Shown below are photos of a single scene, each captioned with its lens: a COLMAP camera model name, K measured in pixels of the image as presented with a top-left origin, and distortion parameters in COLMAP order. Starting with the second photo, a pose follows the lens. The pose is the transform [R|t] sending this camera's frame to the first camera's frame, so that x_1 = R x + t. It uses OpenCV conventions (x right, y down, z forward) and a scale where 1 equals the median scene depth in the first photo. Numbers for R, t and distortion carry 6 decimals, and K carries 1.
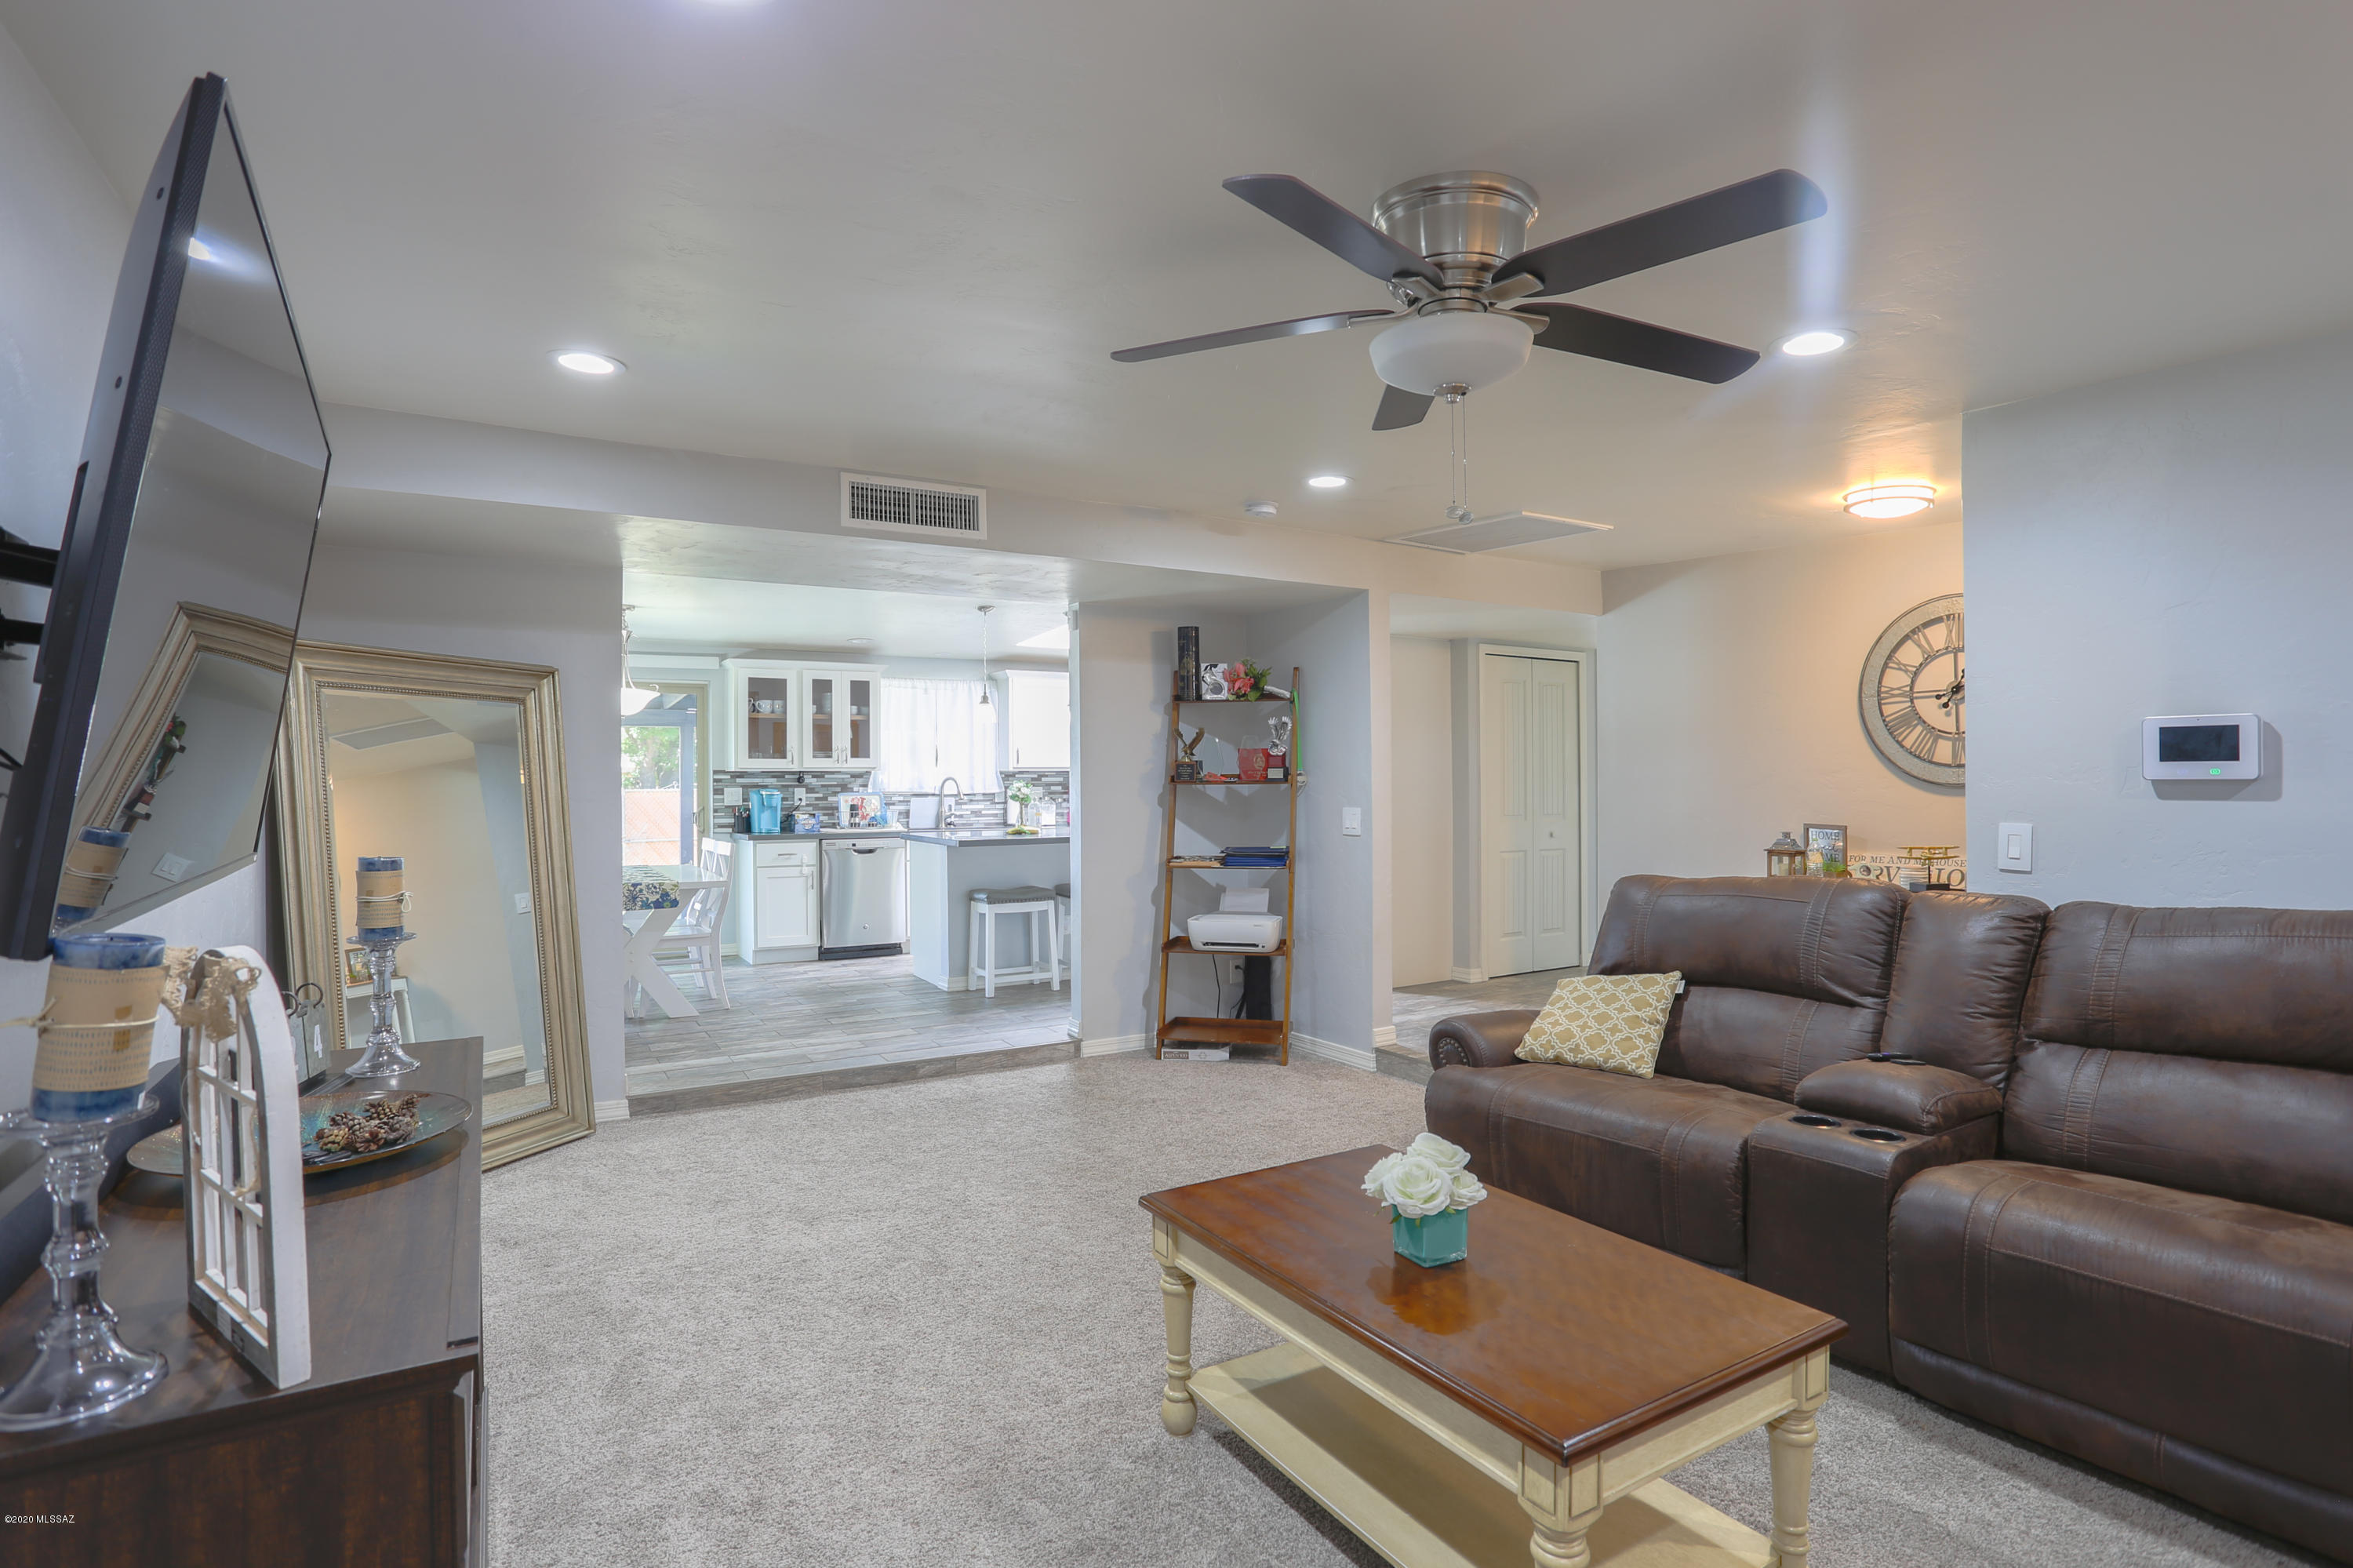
lens RADIAL K [[1154.3, 0, 1177.5], [0, 1154.3, 775.0], [0, 0, 1]] dist [-0.082743, 0.037907]
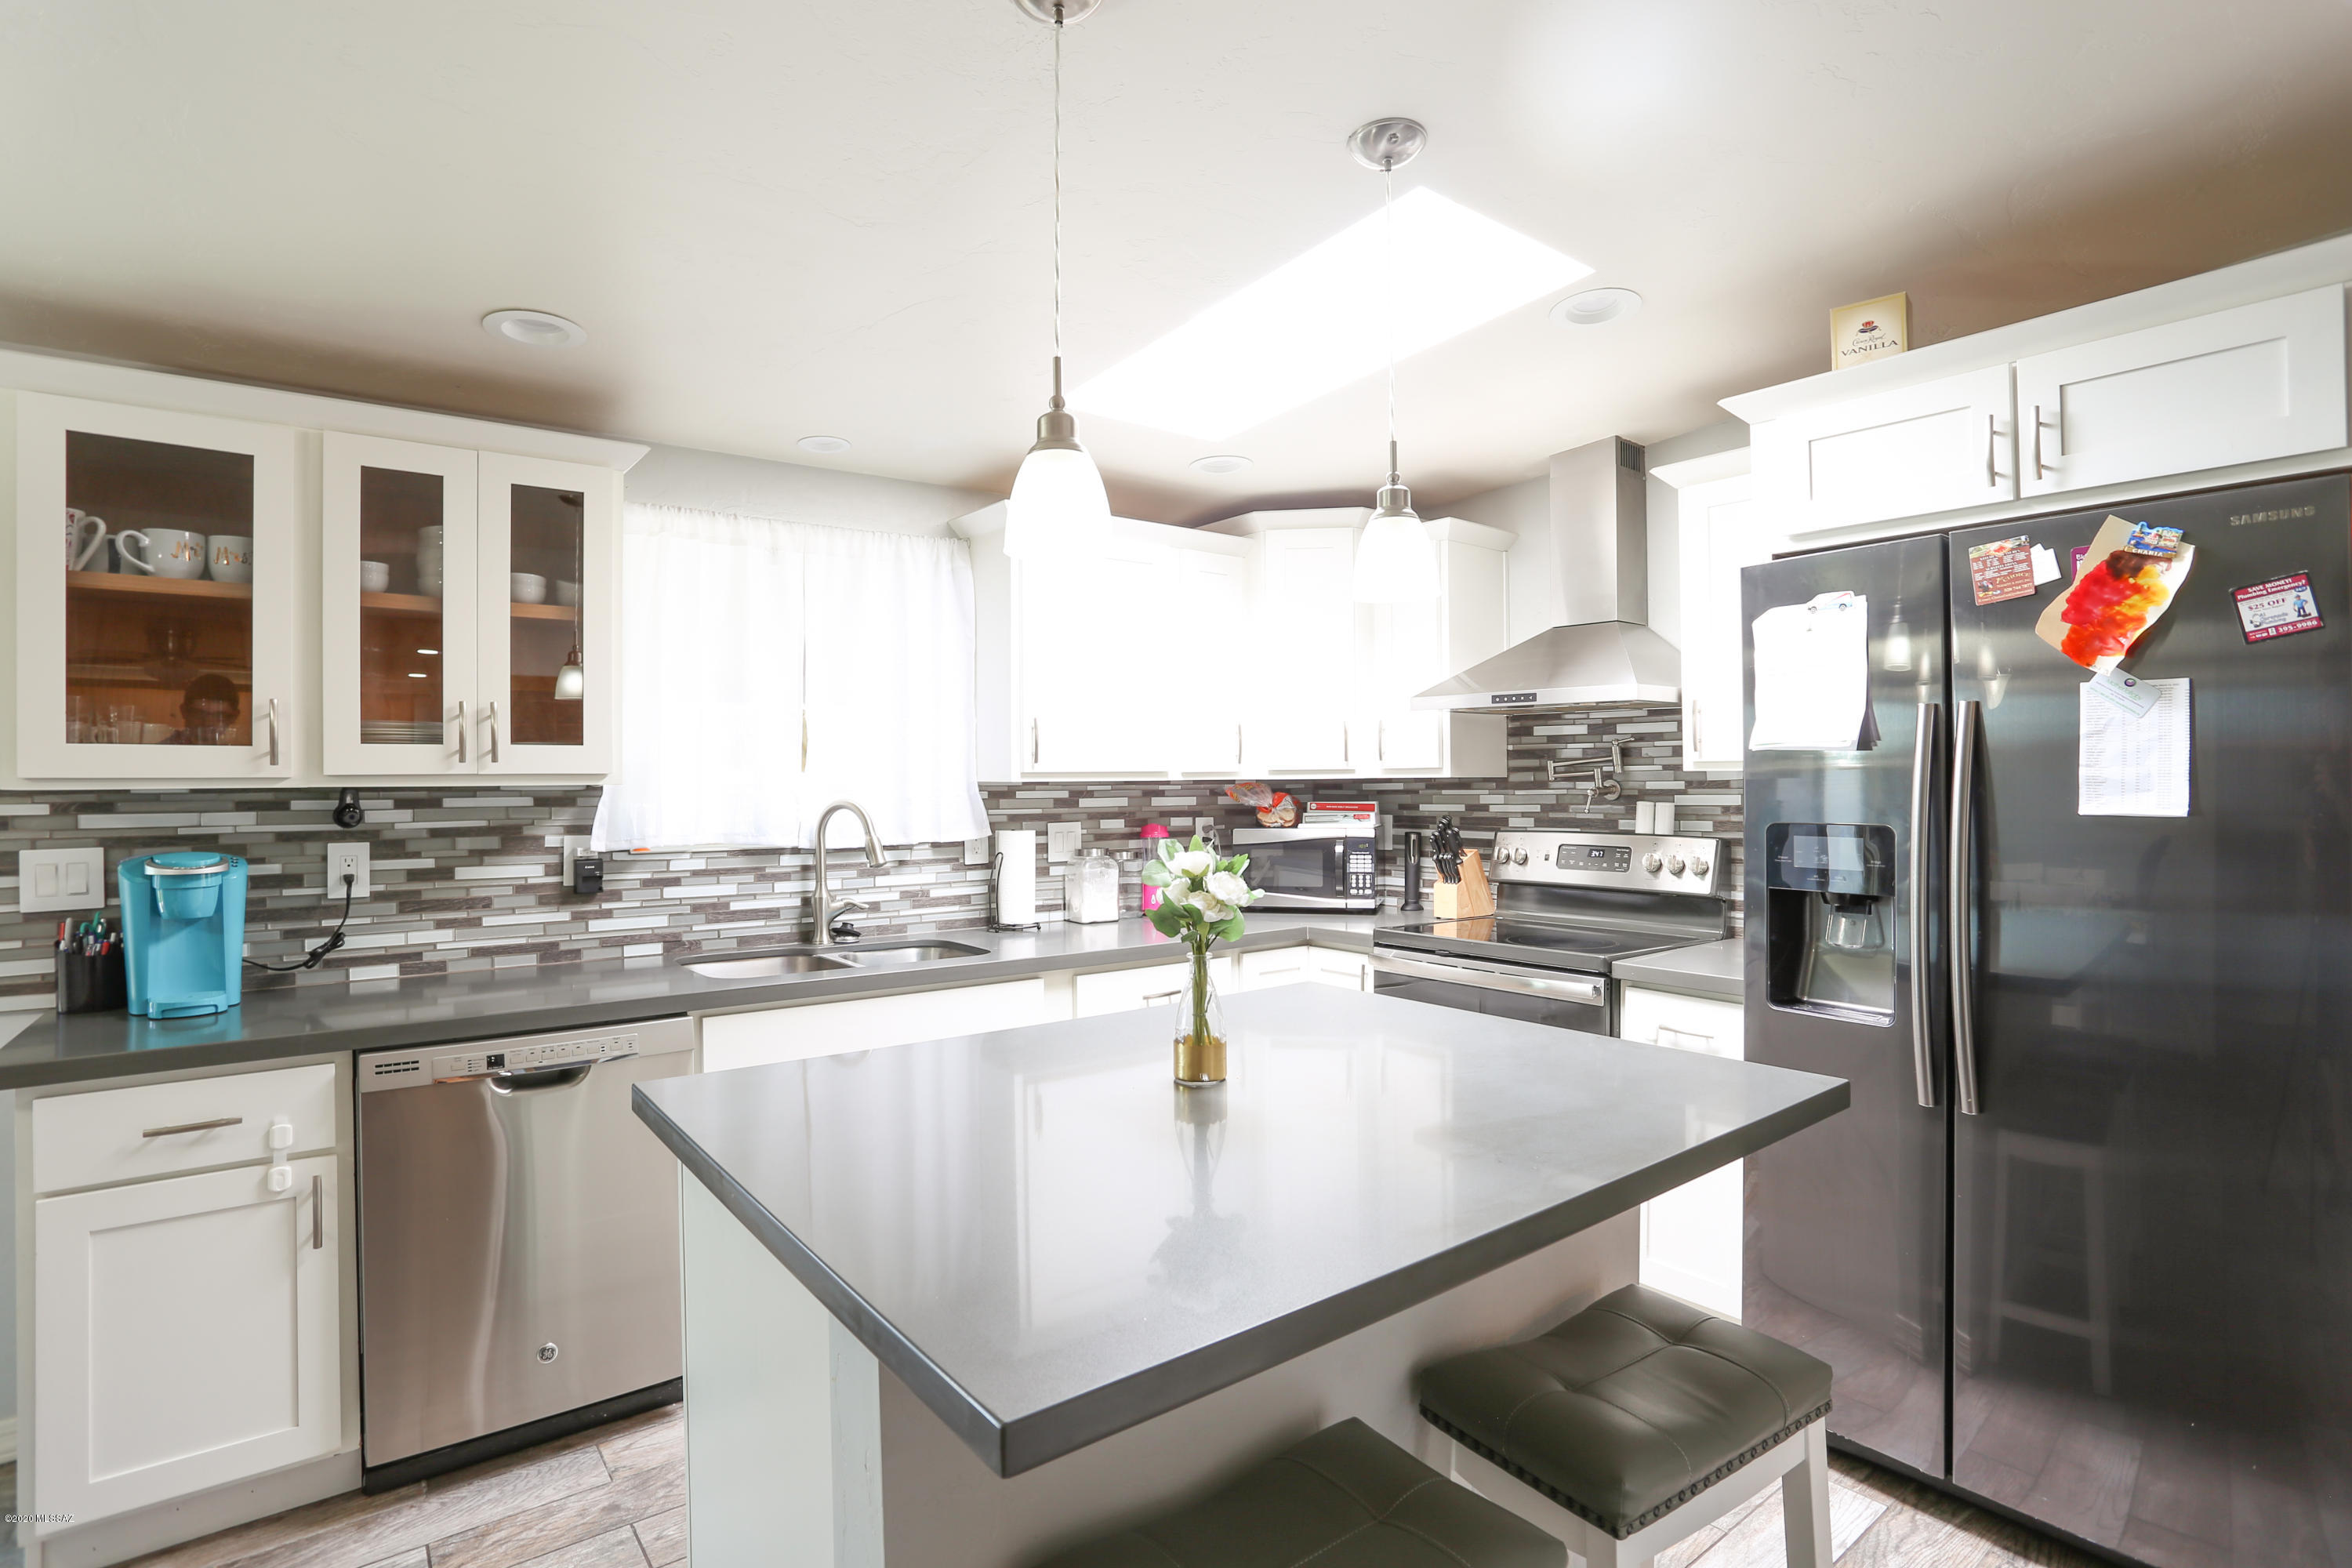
lens RADIAL K [[1153.8, 0, 1177.0], [0, 1153.8, 775.0], [0, 0, 1]] dist [-0.082743, 0.037907]
pose [[0.994568, -0.001118, 0.104086, -0.142113], [0.001110, 0.999999, 0.000128, -0.006392], [-0.104086, -0.000012, 0.994568, 0.686284]]
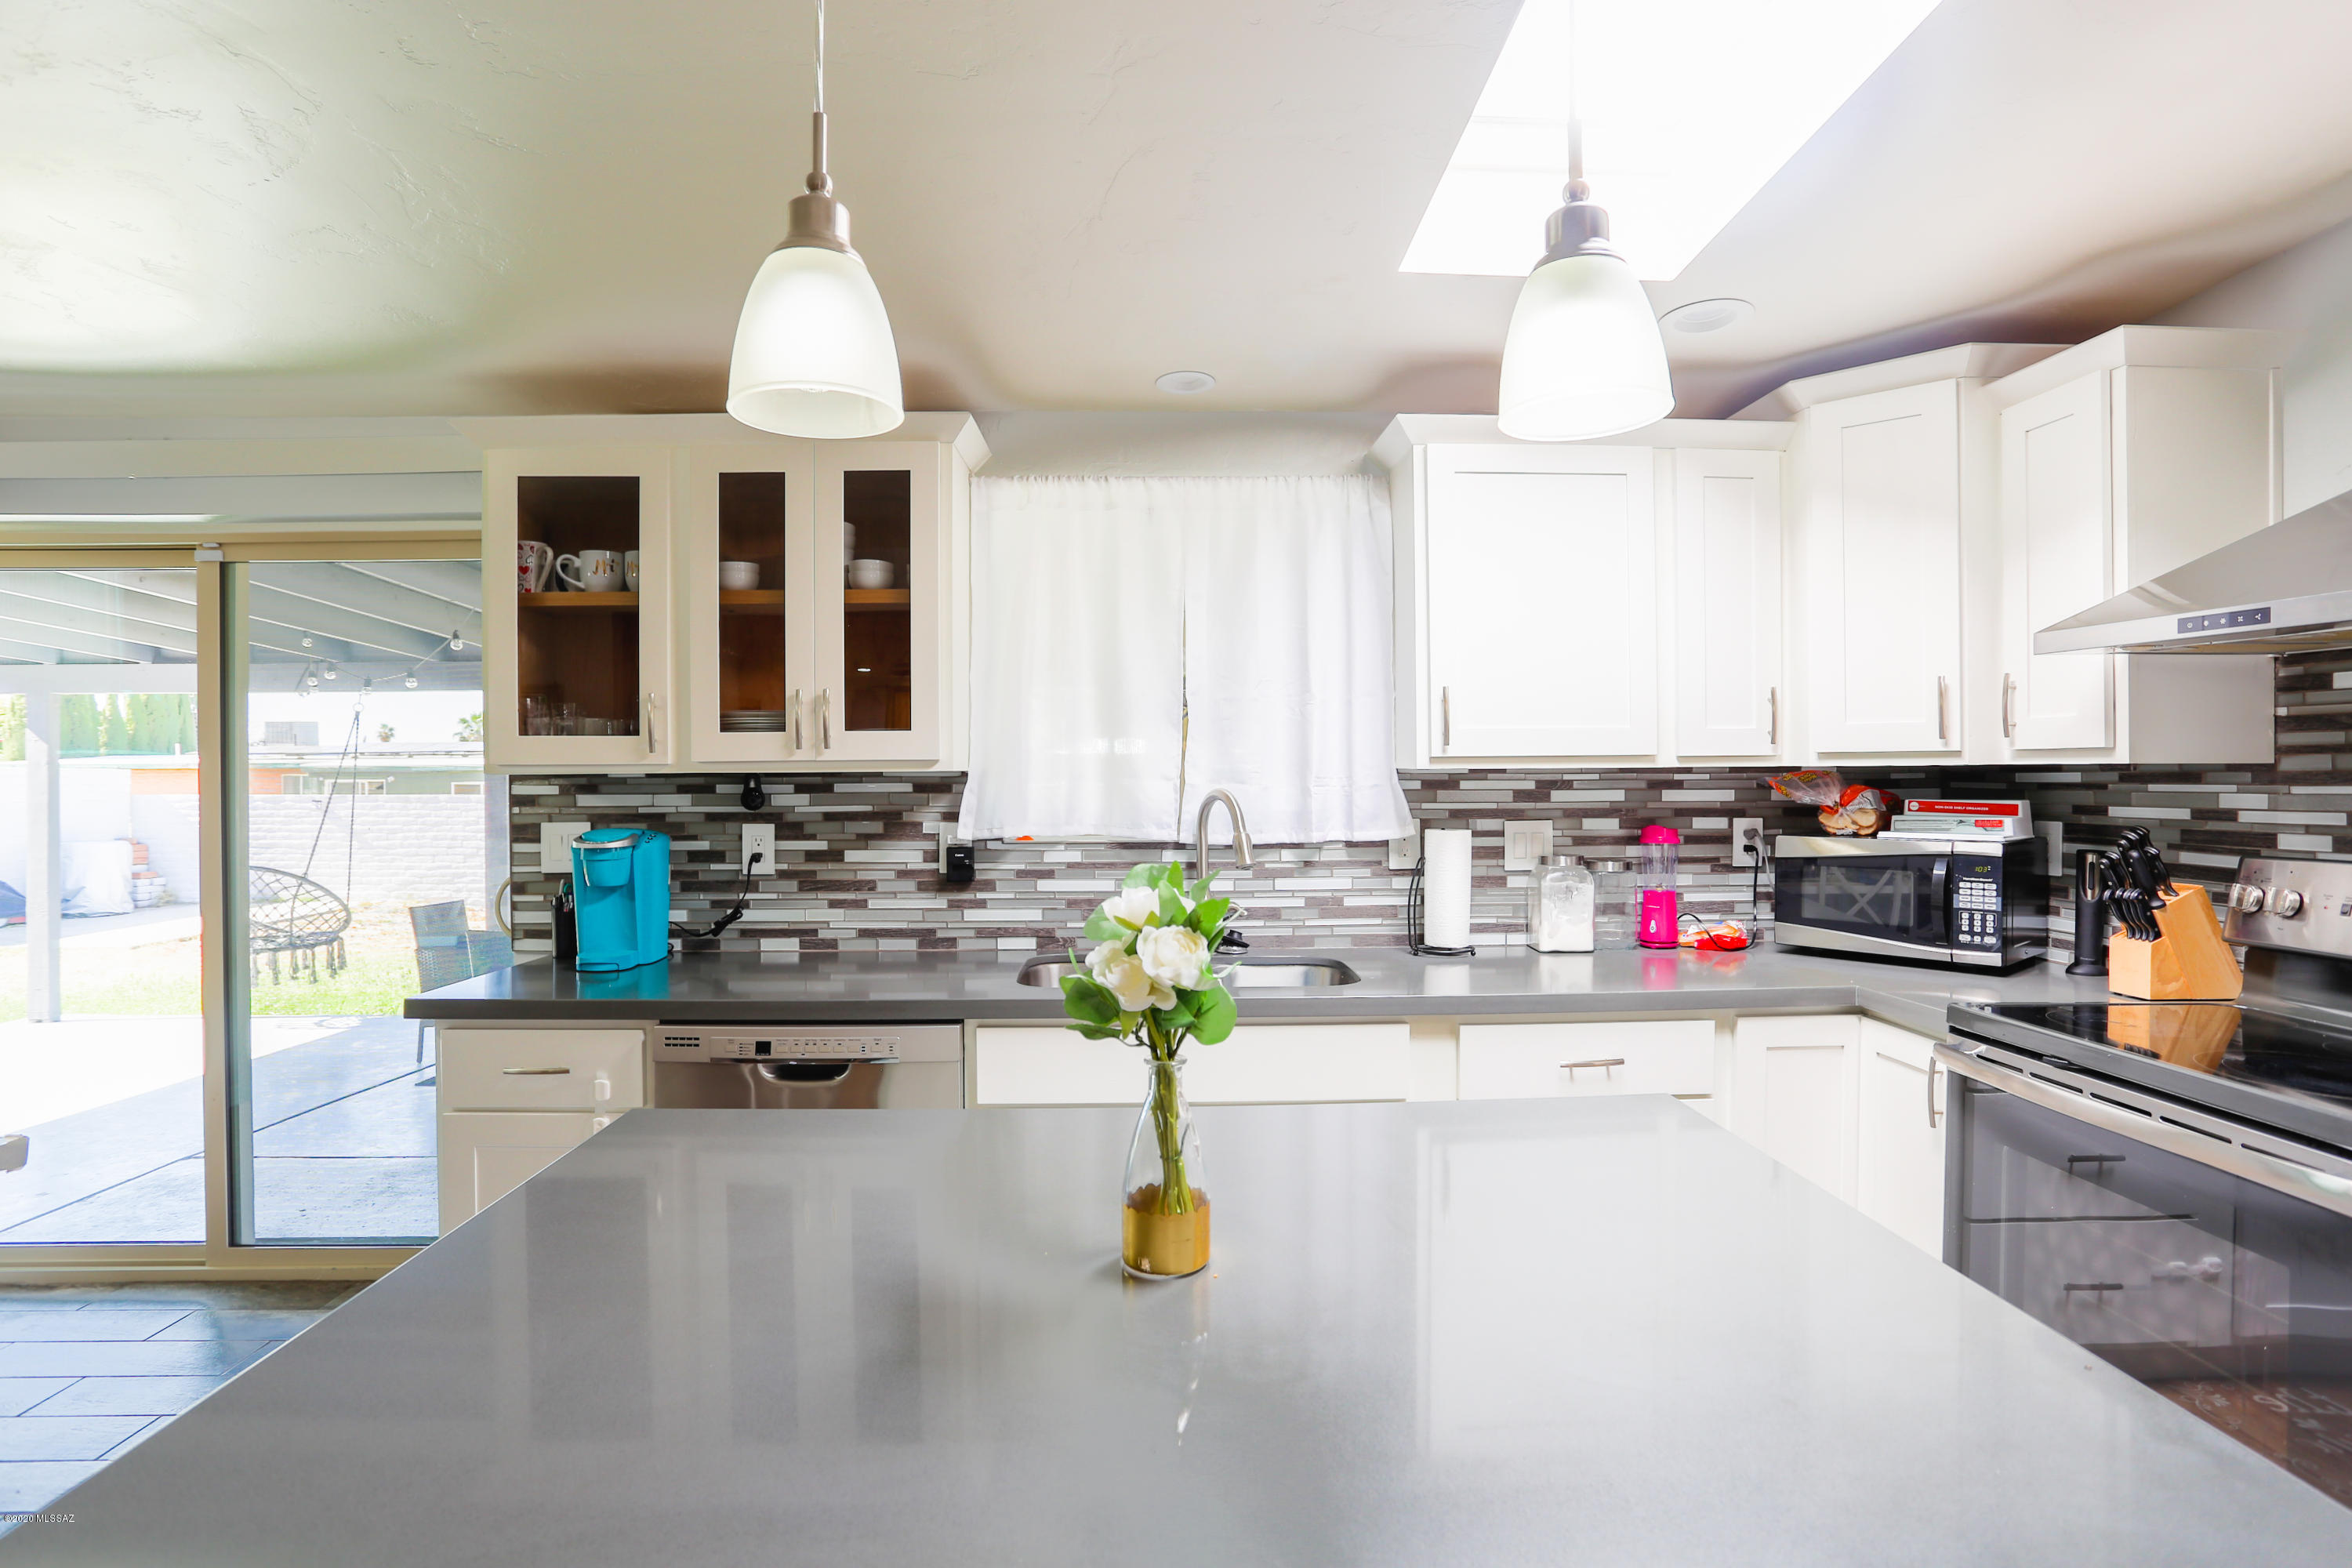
lens RADIAL K [[1153.8, 0, 1177.0], [0, 1153.8, 775.0], [0, 0, 1]] dist [-0.082743, 0.037907]
pose [[0.868472, 0.003202, -0.495727, -0.060560], [0.002518, 0.999938, 0.010870, -0.006010], [0.495731, -0.010689, 0.868410, 0.778270]]
